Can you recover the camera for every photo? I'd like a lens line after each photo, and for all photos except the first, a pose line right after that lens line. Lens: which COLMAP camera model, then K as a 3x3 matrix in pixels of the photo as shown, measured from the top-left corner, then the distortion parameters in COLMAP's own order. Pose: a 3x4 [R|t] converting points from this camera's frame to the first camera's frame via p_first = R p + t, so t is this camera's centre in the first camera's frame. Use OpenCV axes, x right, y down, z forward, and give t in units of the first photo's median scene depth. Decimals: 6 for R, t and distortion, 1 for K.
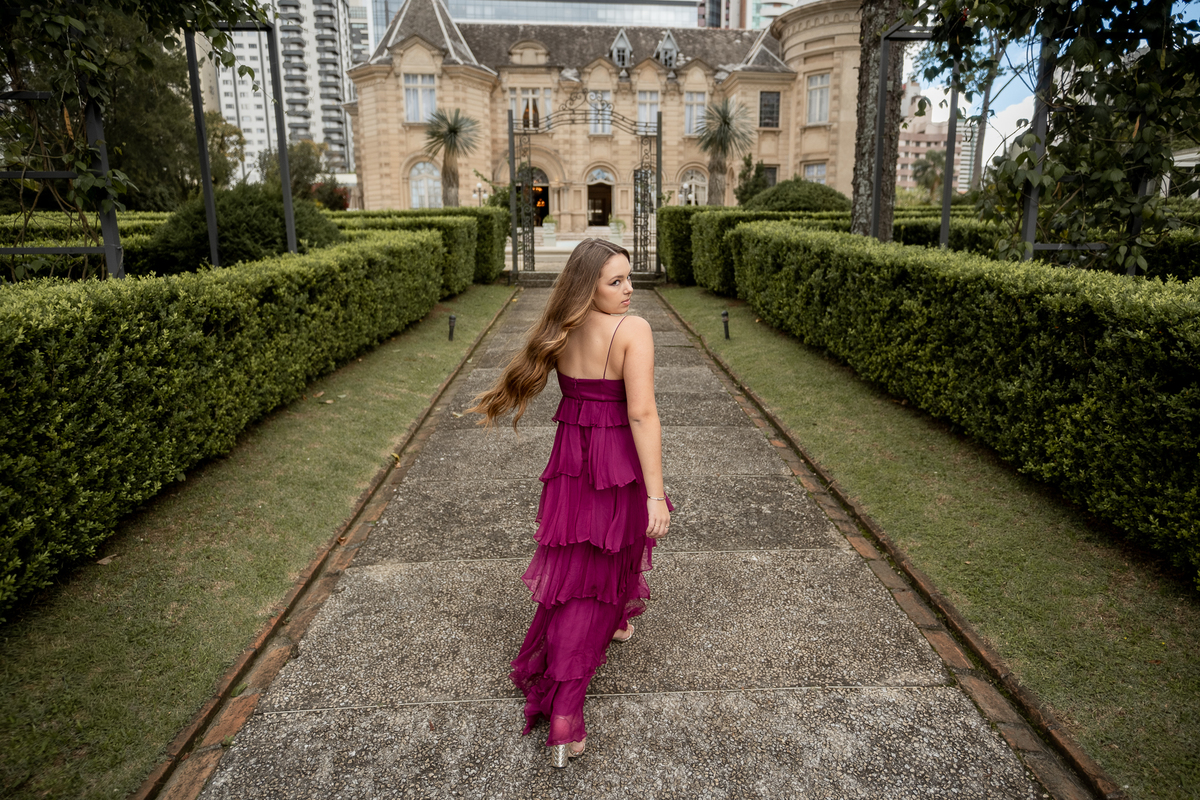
lens RADIAL K [[699.4, 0, 614.5], [0, 699.4, 399.1], [0, 0, 1]] dist [-0.035801, 0.025920]
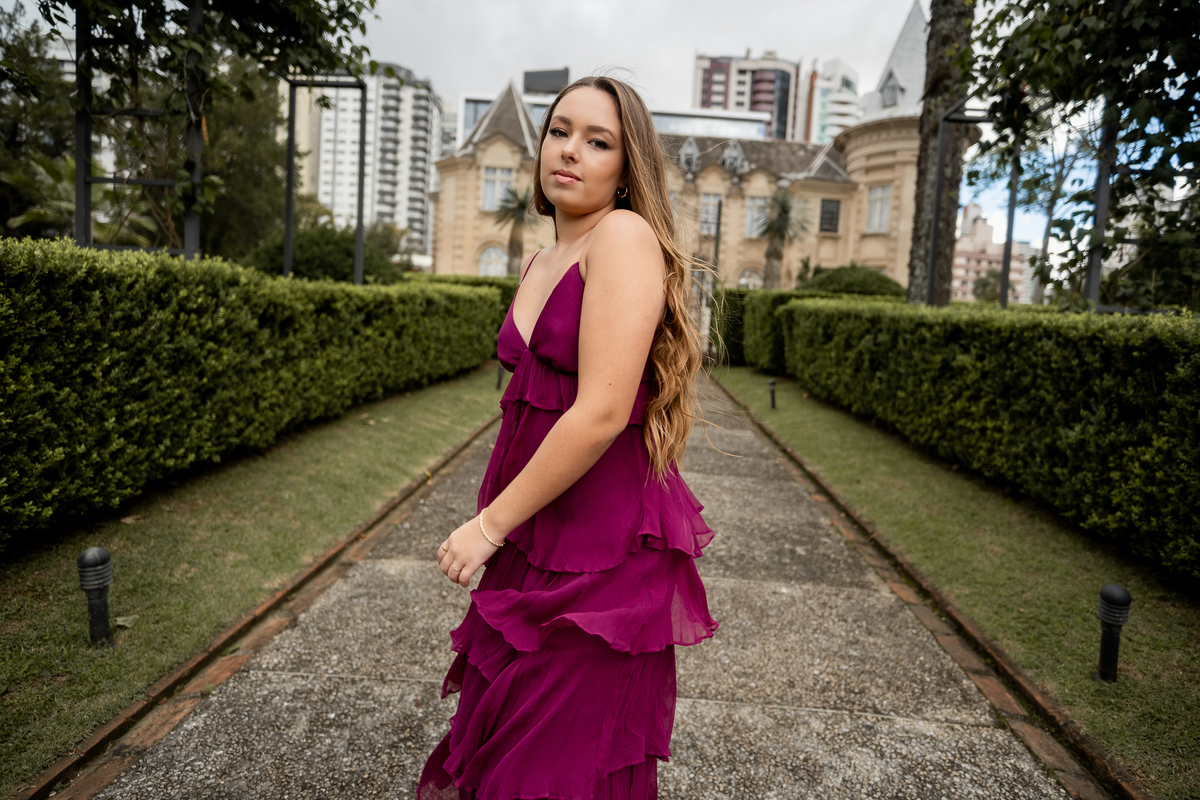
lens RADIAL K [[693.6, 0, 609.1], [0, 693.6, 402.4], [0, 0, 1]] dist [-0.035826, 0.026904]
pose [[0.993939, 0.071648, -0.083382, 0.011075], [-0.082185, 0.988009, -0.130704, 0.049612], [0.073018, 0.136764, 0.987909, 0.014299]]
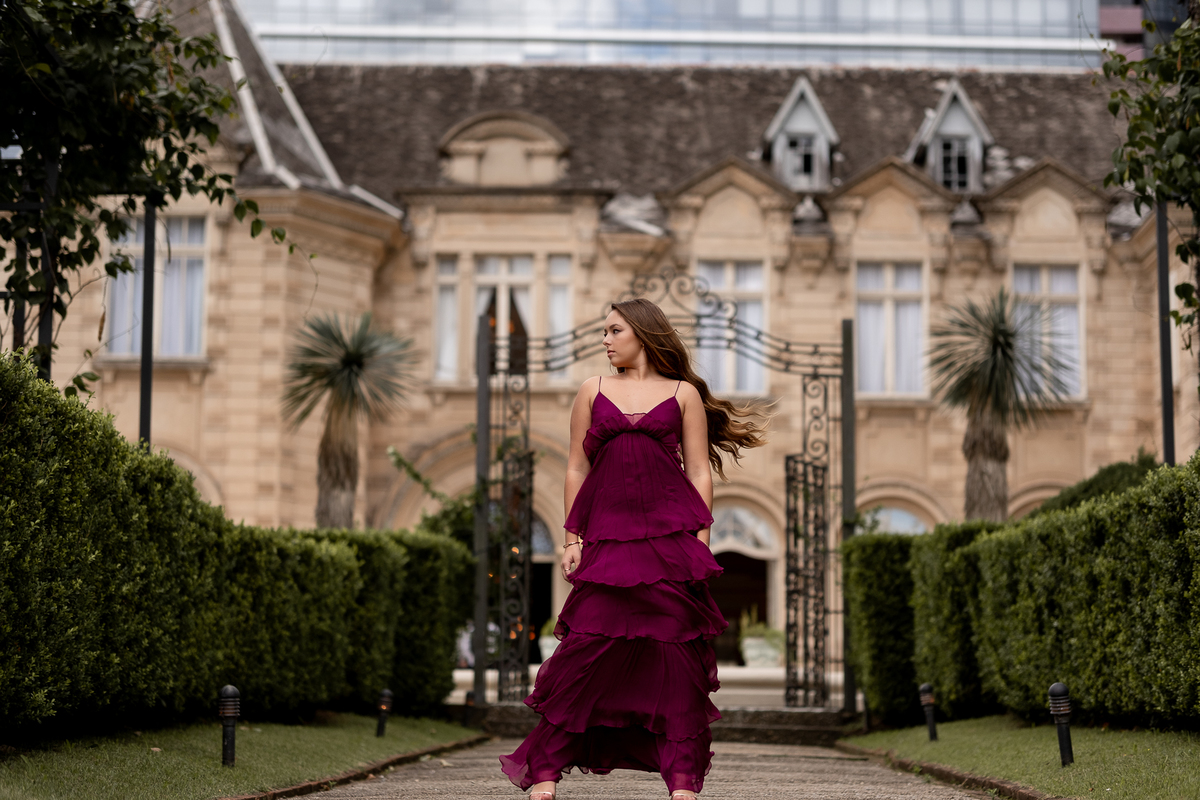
lens RADIAL K [[3557.8, 0, 597.6], [0, 3557.8, 467.3], [0, 0, 1]] dist [-0.334819, 0.559423]
pose [[0.997551, -0.000205, -0.069937, 0.094454], [-0.024125, 0.937606, -0.346861, 0.578235], [0.065644, 0.347699, 0.935306, -1.361346]]
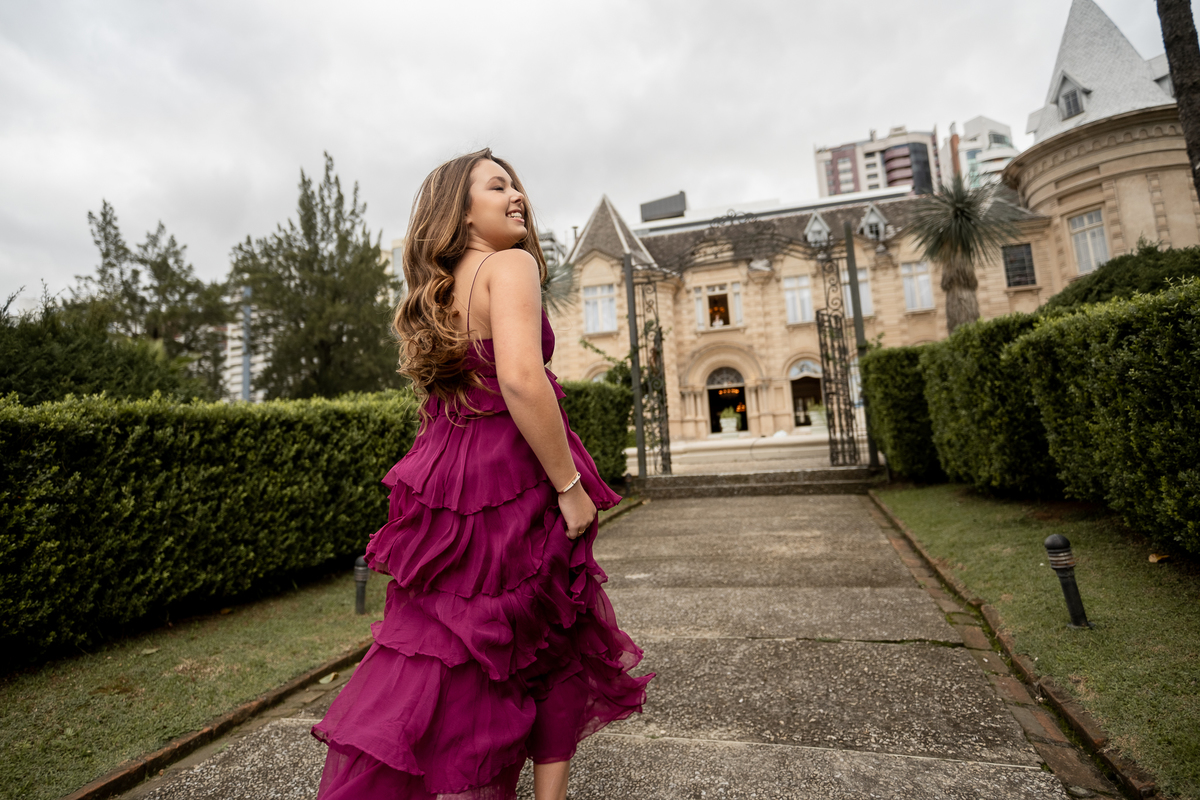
lens RADIAL K [[683.0, 0, 582.7], [0, 683.0, 388.2], [0, 0, 1]] dist [-0.041850, 0.029829]
pose [[0.929778, -0.094976, -0.355658, 0.066760], [-0.025900, 0.946872, -0.320565, -0.079449], [0.367209, 0.307266, 0.877921, 0.583598]]
